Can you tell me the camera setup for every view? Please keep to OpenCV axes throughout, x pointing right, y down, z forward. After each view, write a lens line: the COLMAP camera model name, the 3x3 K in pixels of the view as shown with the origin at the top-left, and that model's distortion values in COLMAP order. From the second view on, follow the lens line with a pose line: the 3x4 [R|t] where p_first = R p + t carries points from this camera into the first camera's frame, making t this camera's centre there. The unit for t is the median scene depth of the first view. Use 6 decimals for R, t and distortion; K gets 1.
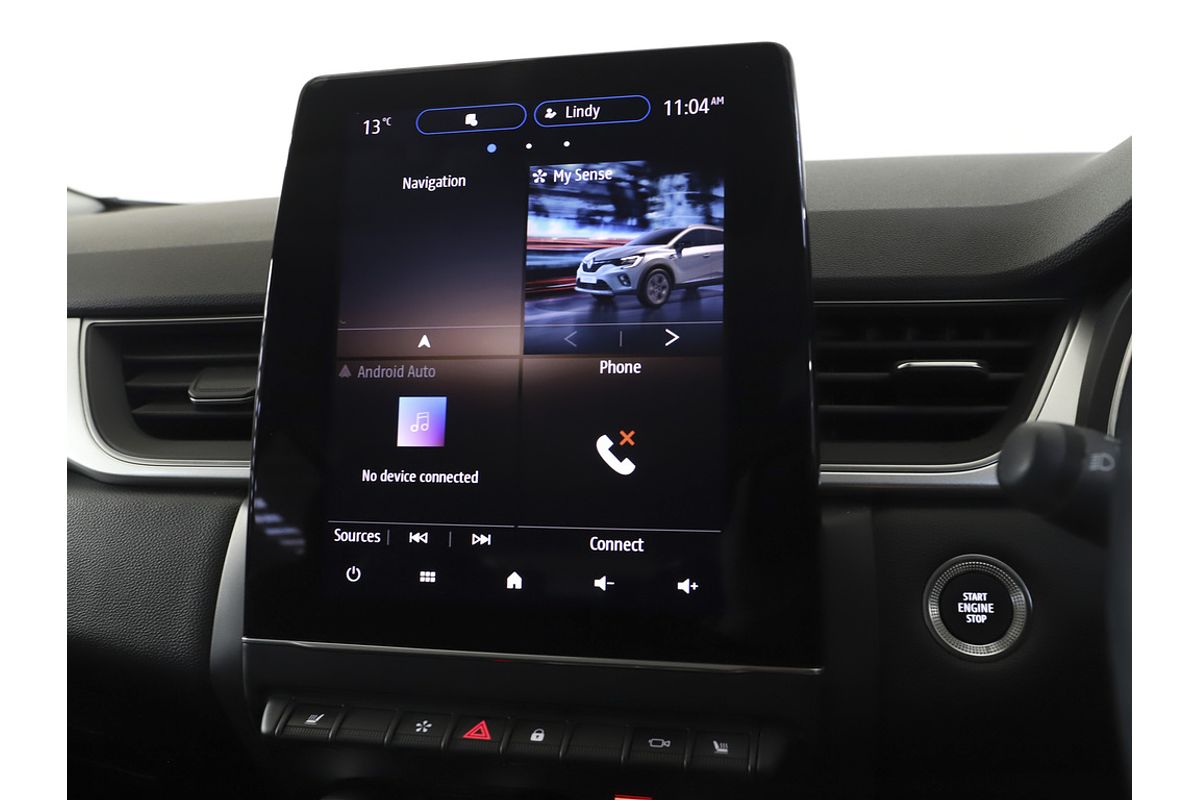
lens RADIAL K [[1074.5, 0, 605.1], [0, 1074.5, 398.1], [0, 0, 1]] dist [-0.039761, 0.020586]
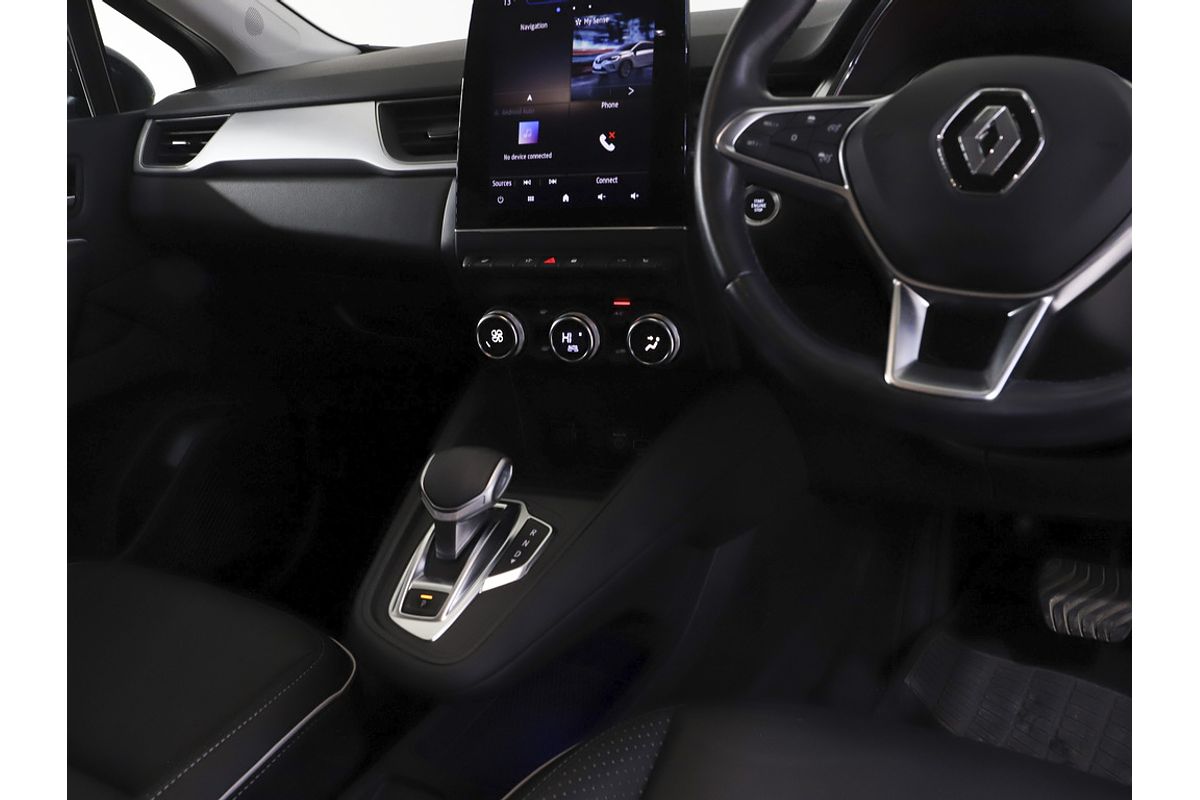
lens RADIAL K [[1102.8, 0, 597.8], [0, 1102.8, 402.7], [0, 0, 1]] dist [-0.050556, 0.000000]
pose [[0.983497, 0.021847, -0.179599, 0.420801], [0.002422, 0.991004, 0.133814, 0.286116], [0.180907, -0.132040, 0.974596, -1.381033]]
